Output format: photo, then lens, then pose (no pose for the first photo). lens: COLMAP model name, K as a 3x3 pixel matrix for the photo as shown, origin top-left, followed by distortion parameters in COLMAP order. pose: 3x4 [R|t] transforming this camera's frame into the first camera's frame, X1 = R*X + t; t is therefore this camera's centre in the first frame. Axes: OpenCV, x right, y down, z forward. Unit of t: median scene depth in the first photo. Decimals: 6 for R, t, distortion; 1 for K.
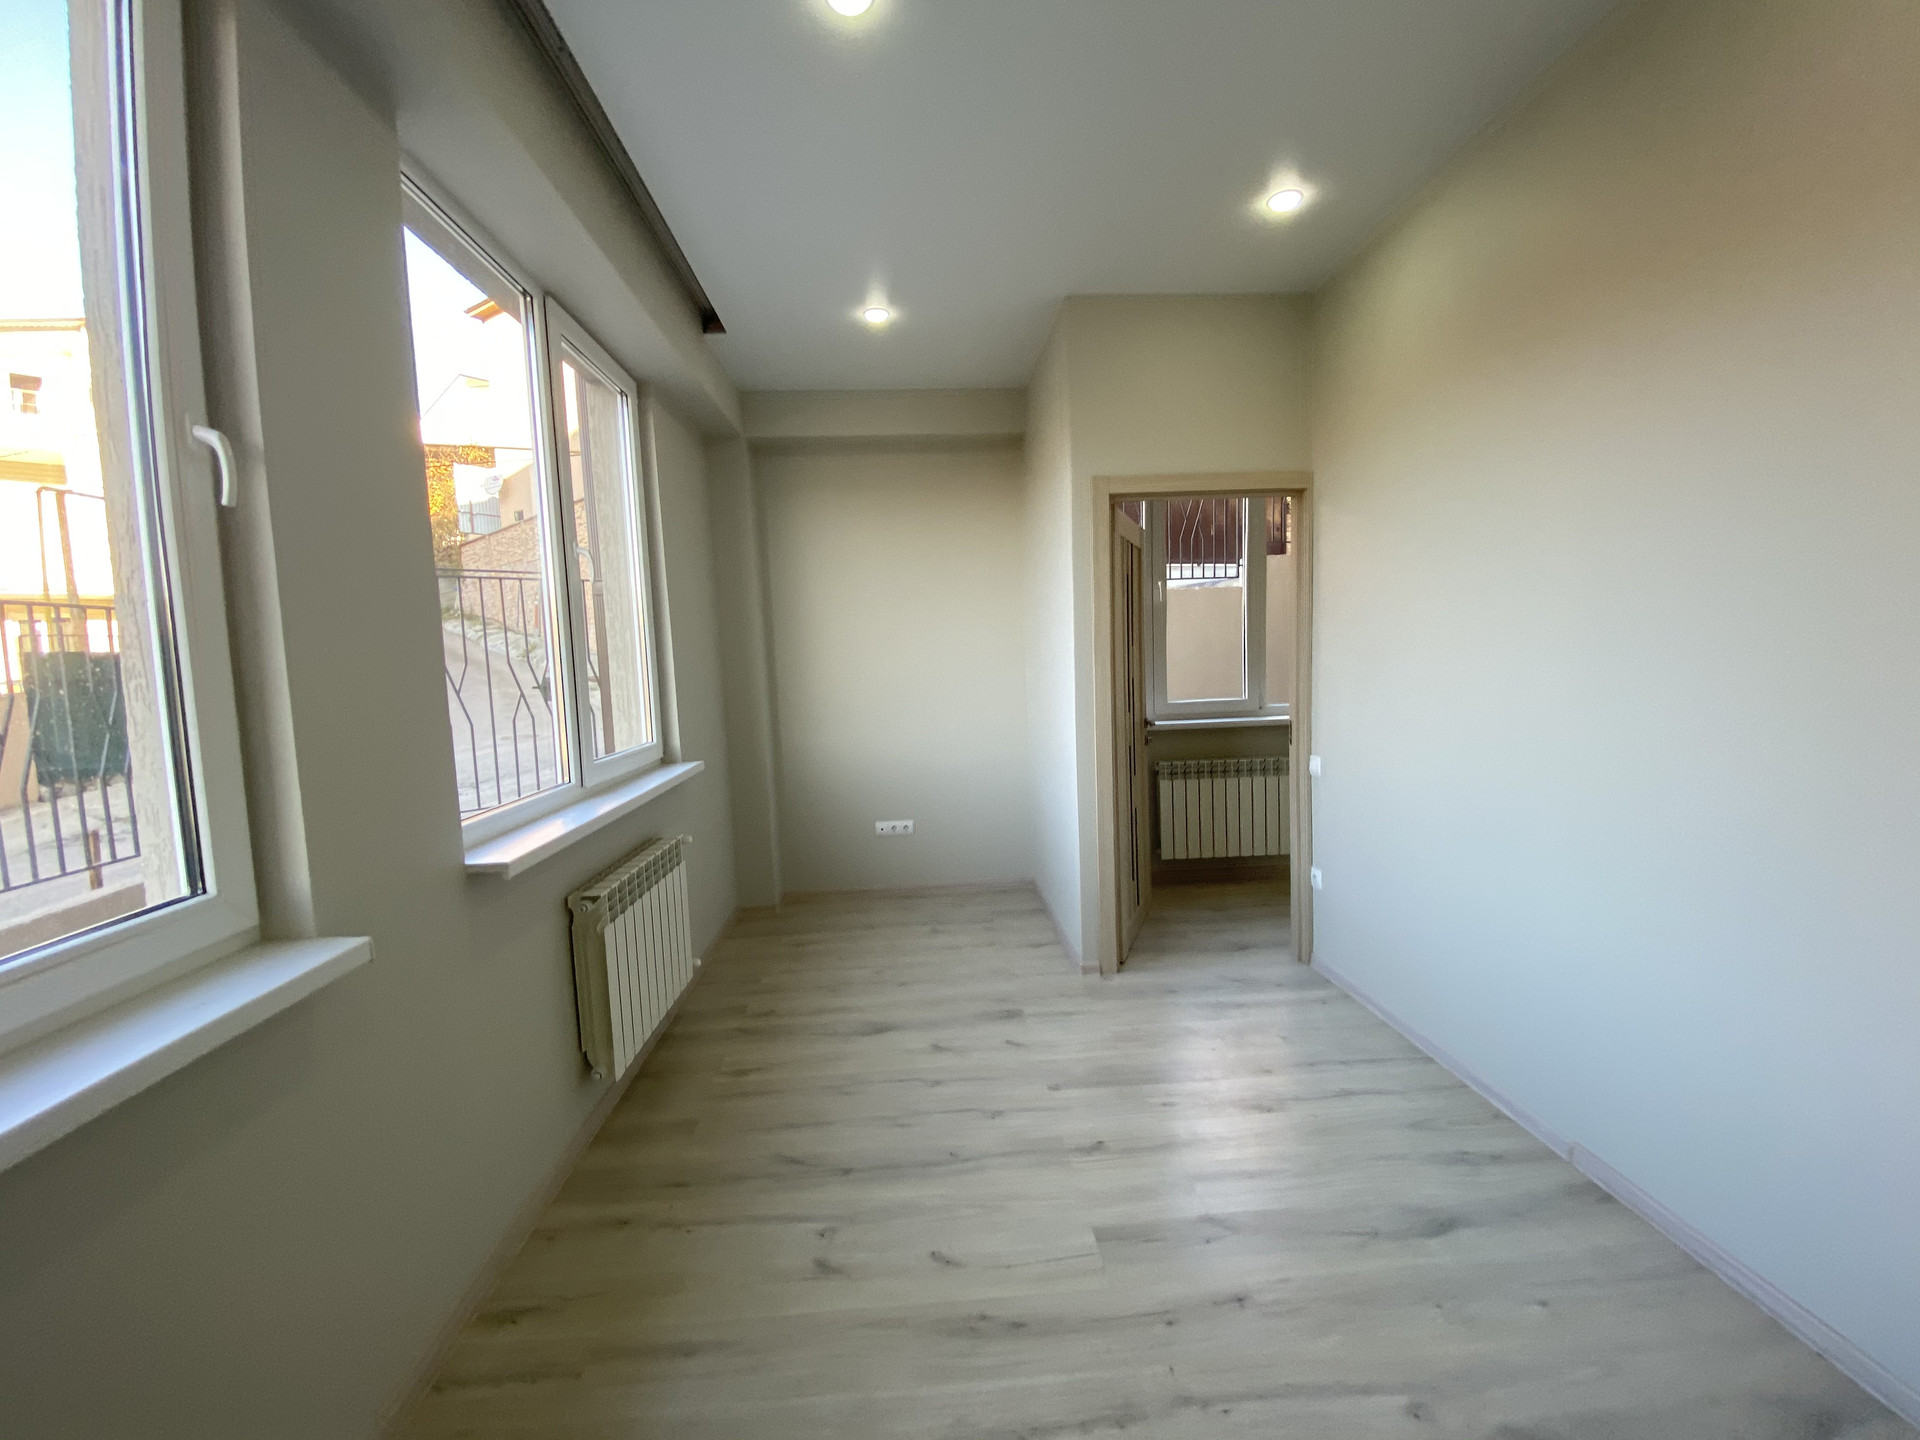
lens RADIAL K [[777.6, 0, 960.0], [0, 777.6, 720.0], [0, 0, 1]] dist [-0.000281, -0.013232]
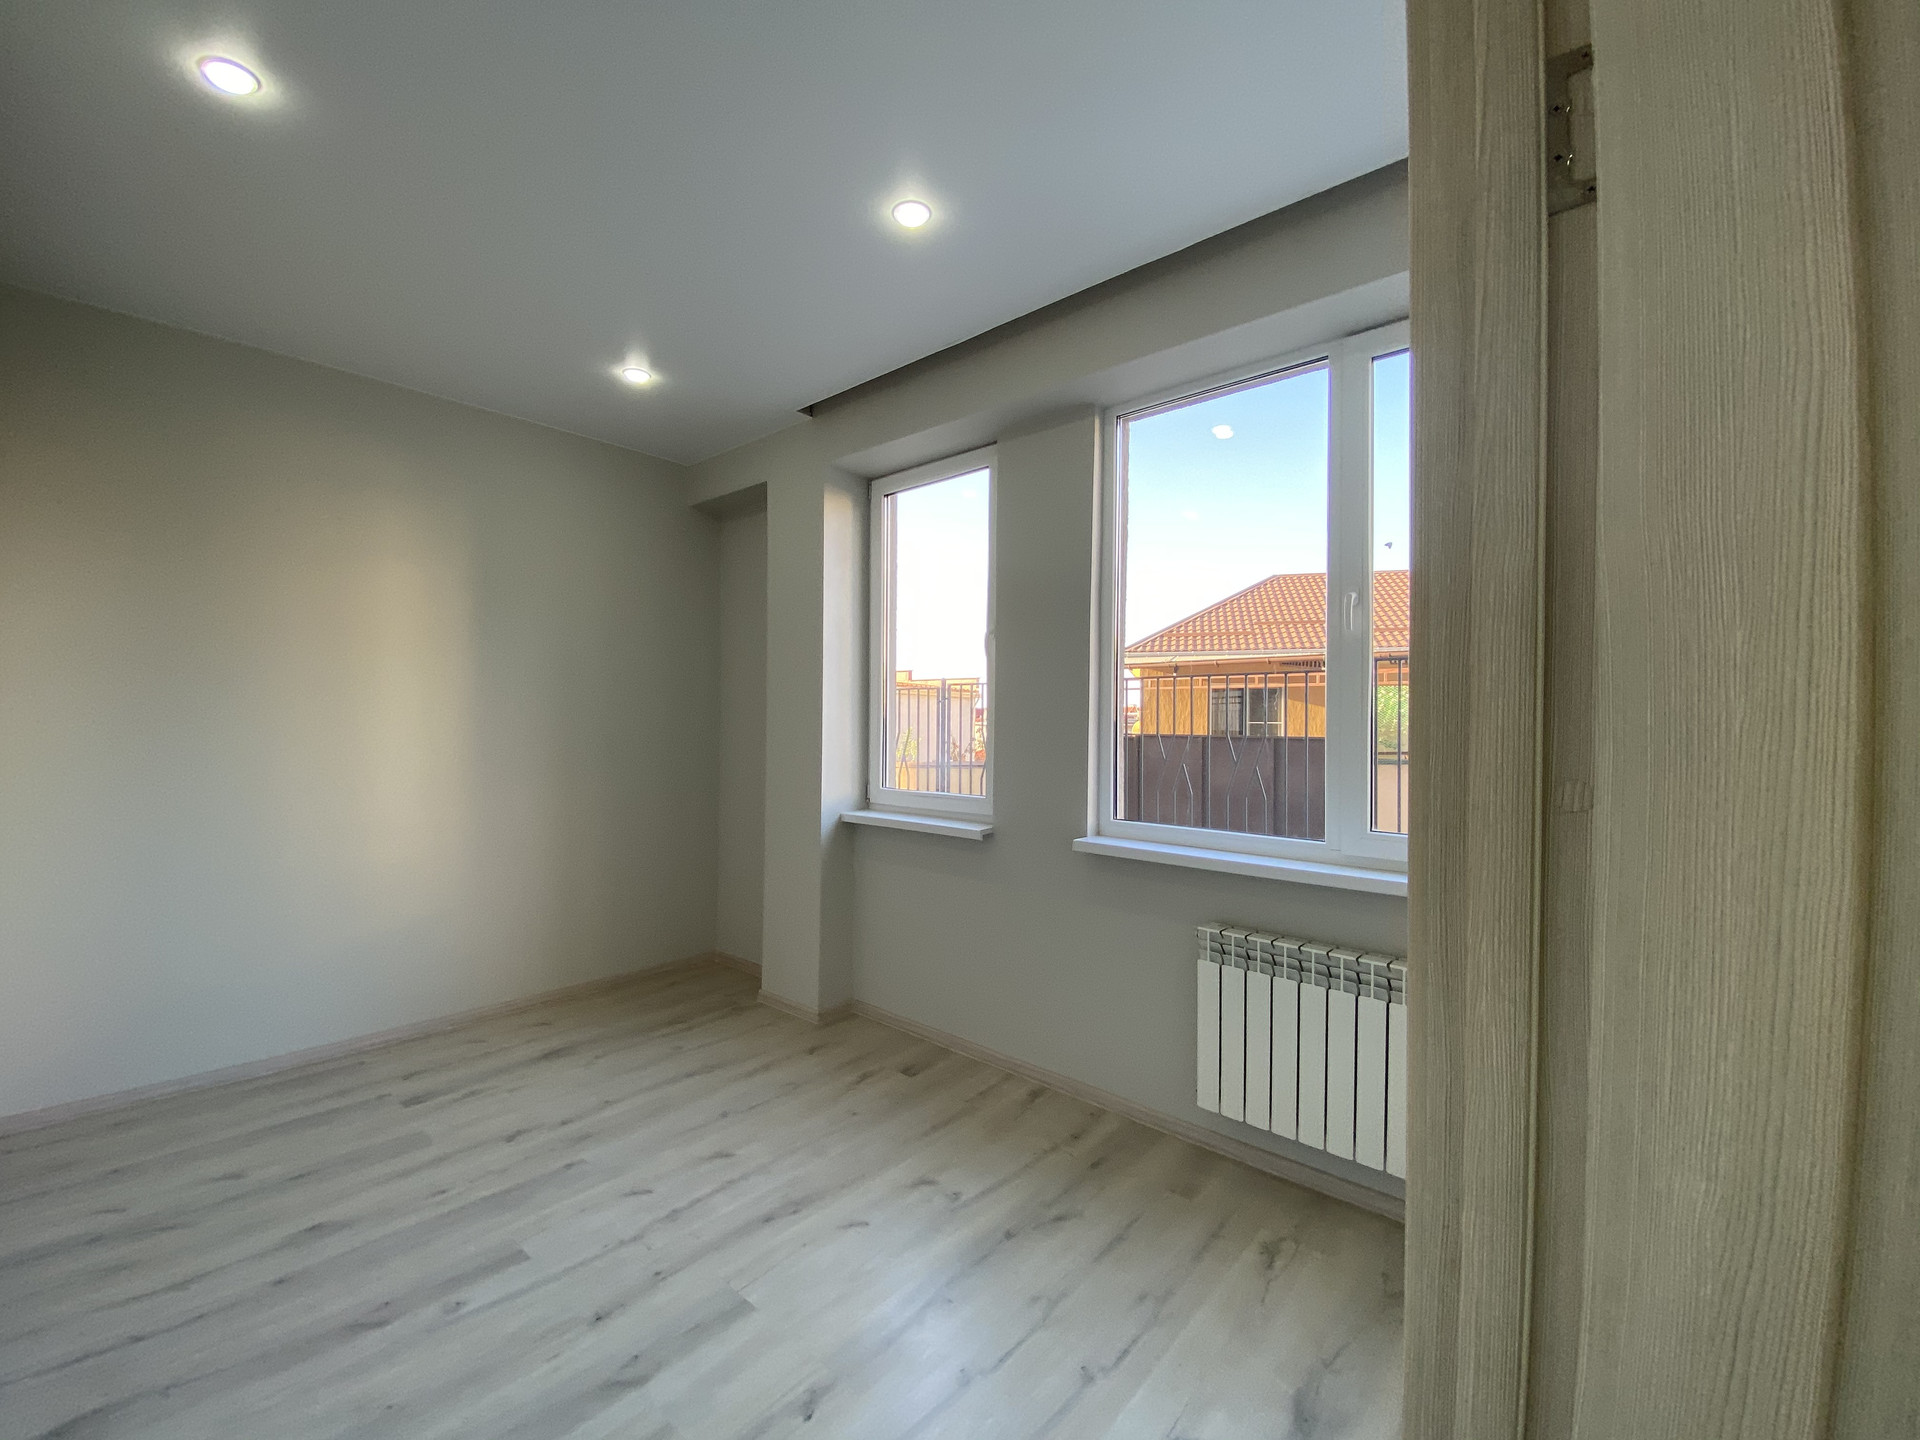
lens RADIAL K [[777.6, 0, 960.0], [0, 777.6, 720.0], [0, 0, 1]] dist [-0.000281, -0.013232]
pose [[-0.701583, 0.034224, -0.711766, 0.666670], [-0.037726, 0.995661, 0.085060, -0.181476], [0.711589, 0.086529, -0.697248, 1.818051]]
